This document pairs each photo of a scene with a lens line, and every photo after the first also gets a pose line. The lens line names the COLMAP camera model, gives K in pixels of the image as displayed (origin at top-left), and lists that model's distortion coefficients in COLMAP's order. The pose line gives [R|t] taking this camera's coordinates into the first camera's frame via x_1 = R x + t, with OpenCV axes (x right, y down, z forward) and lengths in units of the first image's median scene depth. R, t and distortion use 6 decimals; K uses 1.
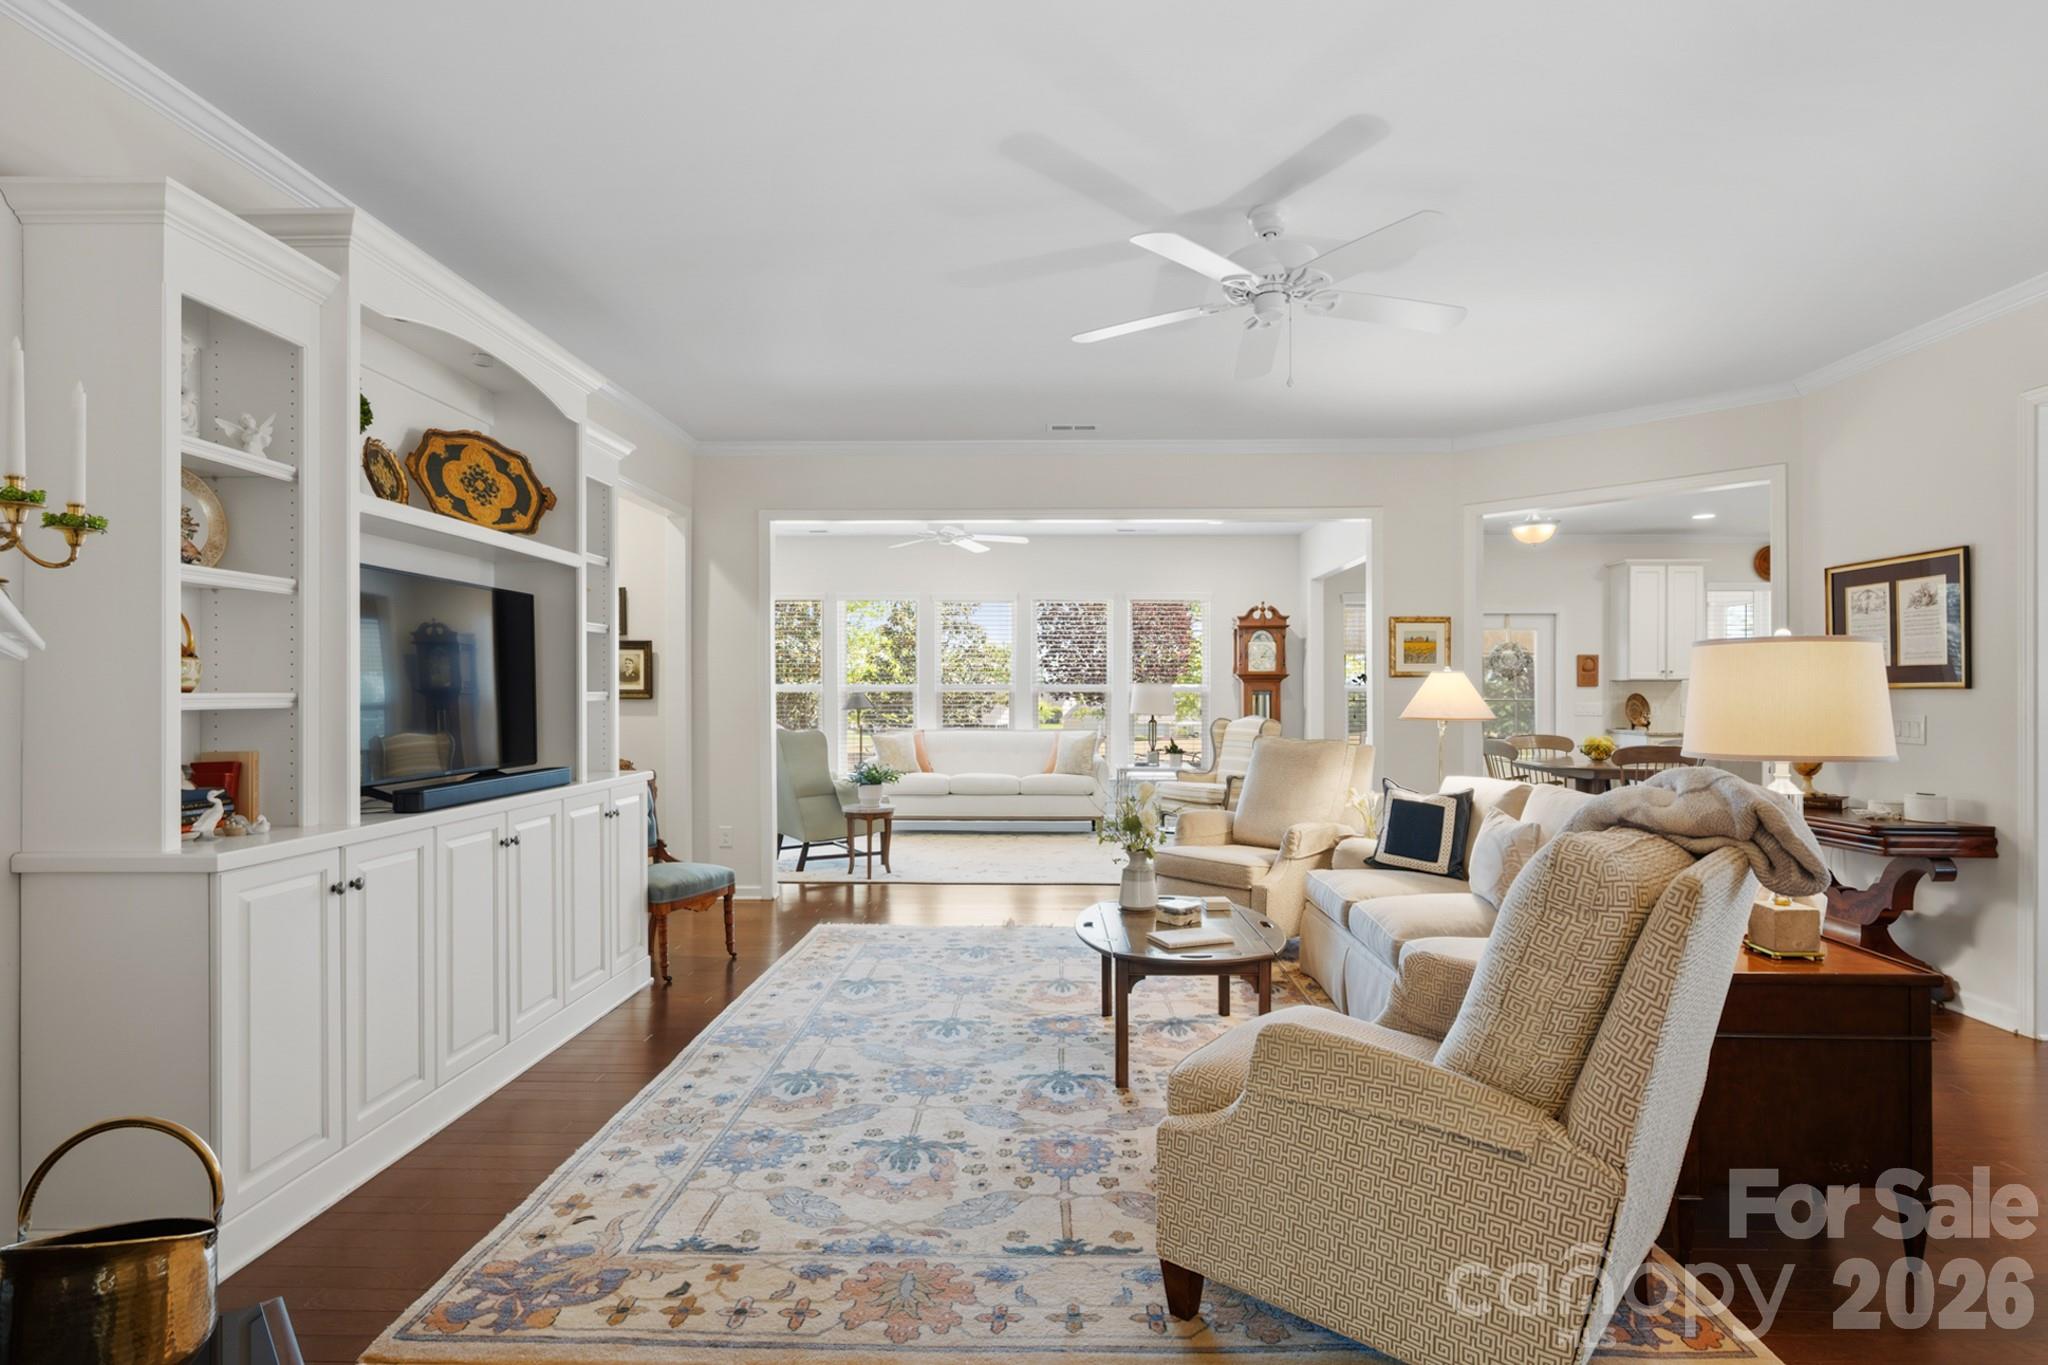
lens RADIAL K [[1011.8, 0, 1043.0], [0, 1011.8, 688.7], [0, 0, 1]] dist [-0.003672, 0.000193]
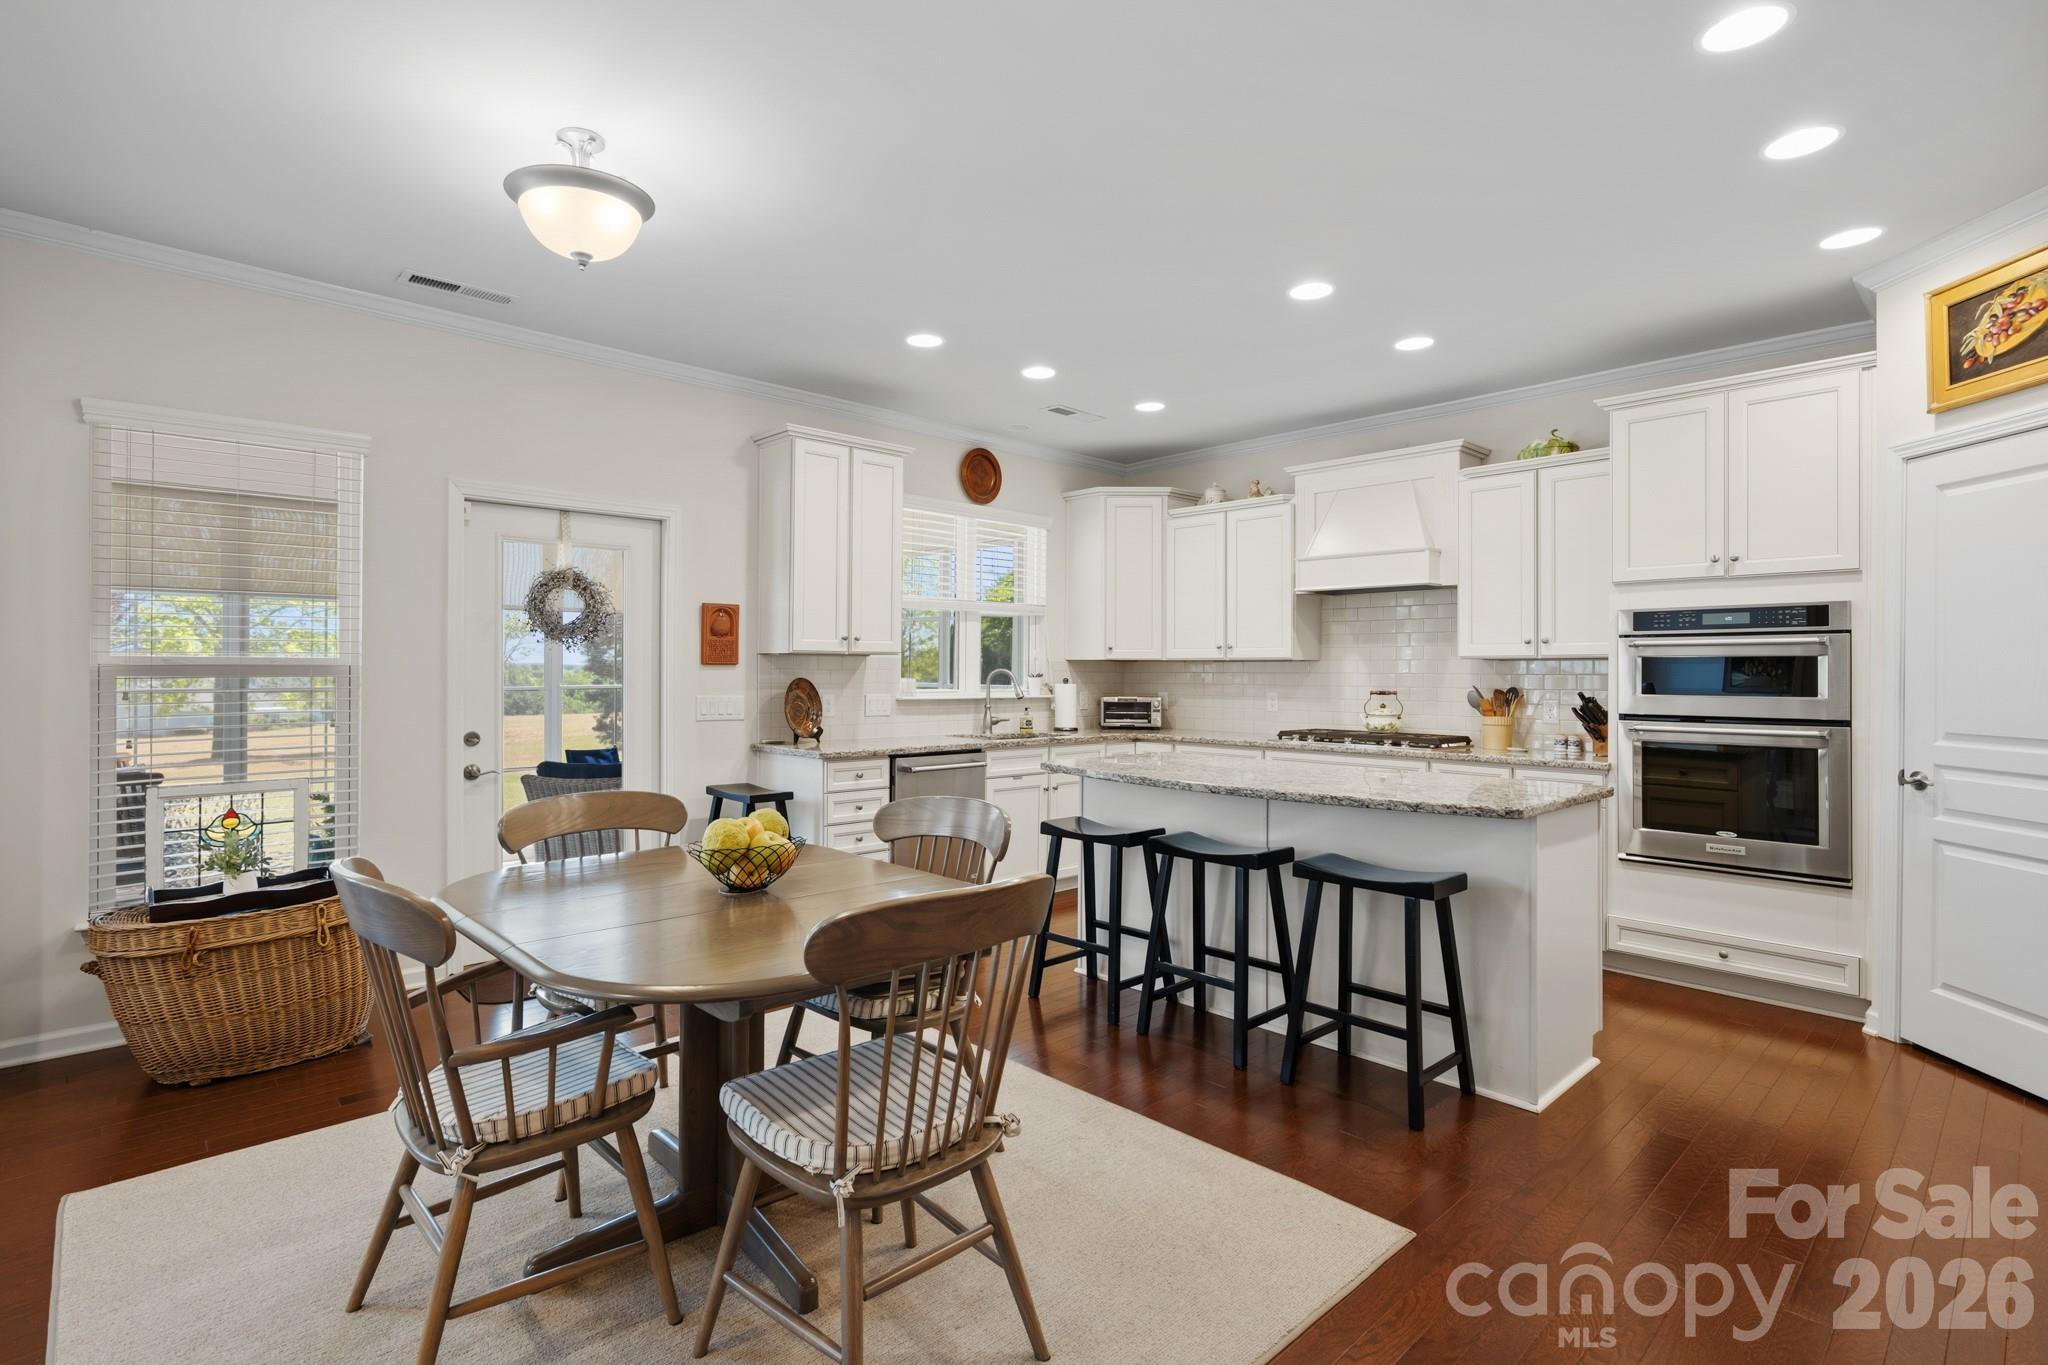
lens RADIAL K [[977.8, 0, 997.8], [0, 977.8, 666.7], [0, 0, 1]] dist [0.001257, 0.000967]
pose [[0.717044, 0.003715, 0.697018, 0.404108], [-0.005178, 0.999987, -0.000004, -0.002545], [-0.697009, -0.003606, 0.717054, 0.749510]]
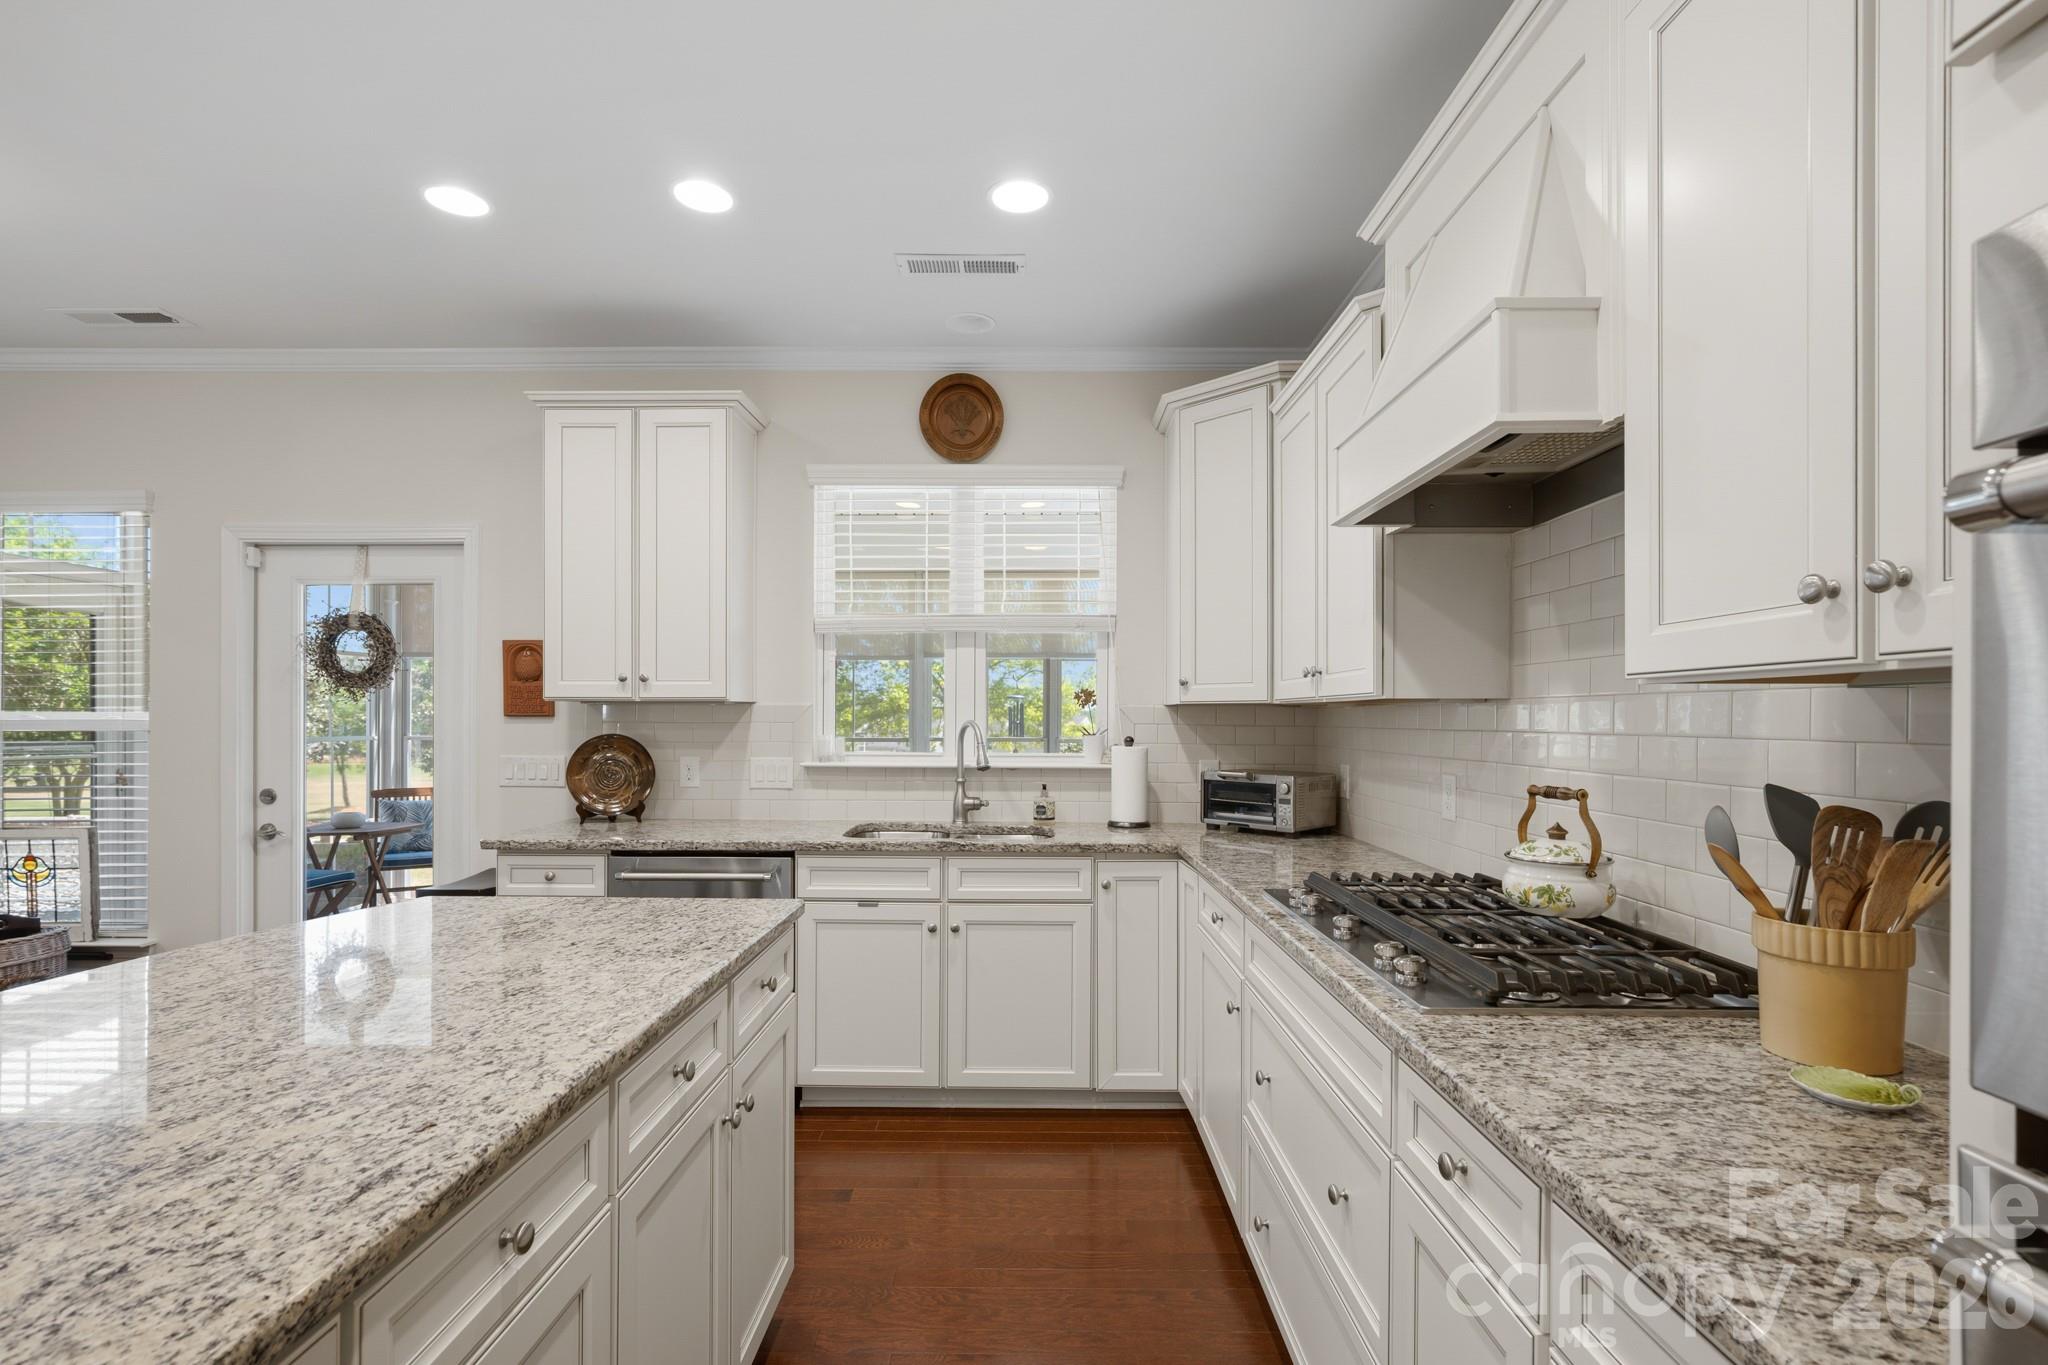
lens RADIAL K [[967.2, 0, 1021.8], [0, 967.2, 713.7], [0, 0, 1]] dist [0.003145, 0.000560]
pose [[0.999950, -0.000474, 0.009996, 1.026113], [0.000482, 1.000000, -0.000746, -0.004168], [-0.009996, 0.000751, 0.999950, 0.838008]]
